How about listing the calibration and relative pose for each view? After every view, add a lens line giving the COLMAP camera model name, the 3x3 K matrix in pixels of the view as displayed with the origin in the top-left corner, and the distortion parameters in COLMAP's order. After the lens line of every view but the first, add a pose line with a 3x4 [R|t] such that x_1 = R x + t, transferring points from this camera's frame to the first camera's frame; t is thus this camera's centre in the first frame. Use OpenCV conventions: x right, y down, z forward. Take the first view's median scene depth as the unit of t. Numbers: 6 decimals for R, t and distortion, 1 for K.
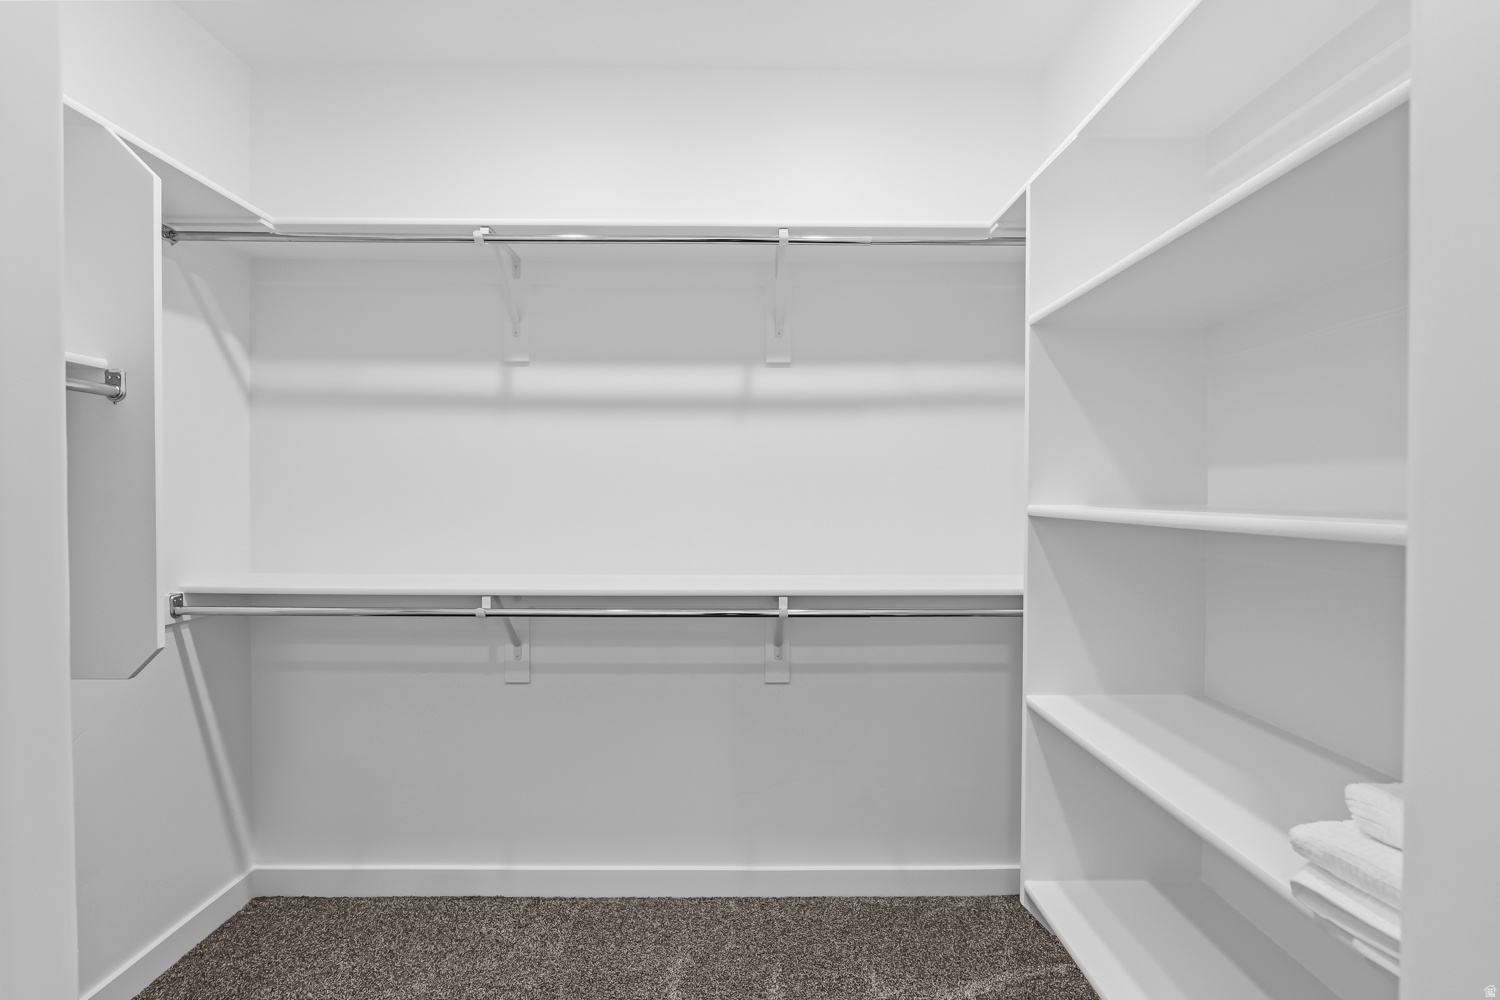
lens RADIAL K [[667.6, 0, 750.1], [0, 667.6, 502.6], [0, 0, 1]] dist [-0.000051, -0.000003]
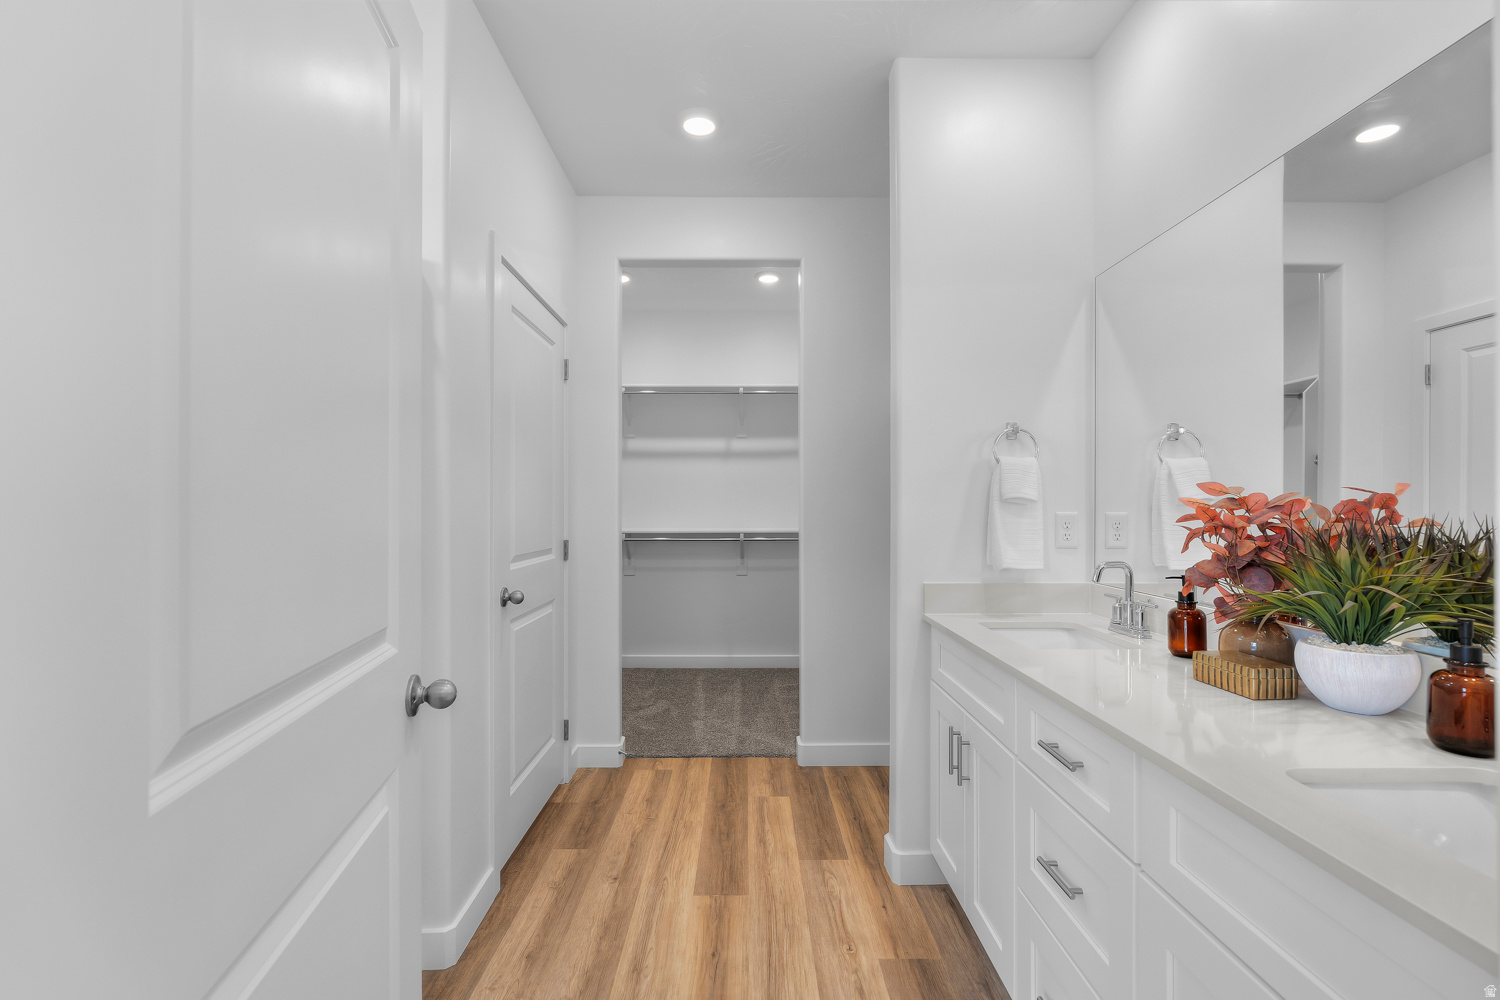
lens RADIAL K [[667.6, 0, 750.6], [0, 667.6, 500.6], [0, 0, 1]] dist [-0.000051, -0.000003]
pose [[0.999992, -0.002073, 0.003275, 0.065282], [0.002089, 0.999986, -0.004786, 0.025703], [-0.003265, 0.004792, 0.999983, -1.331677]]
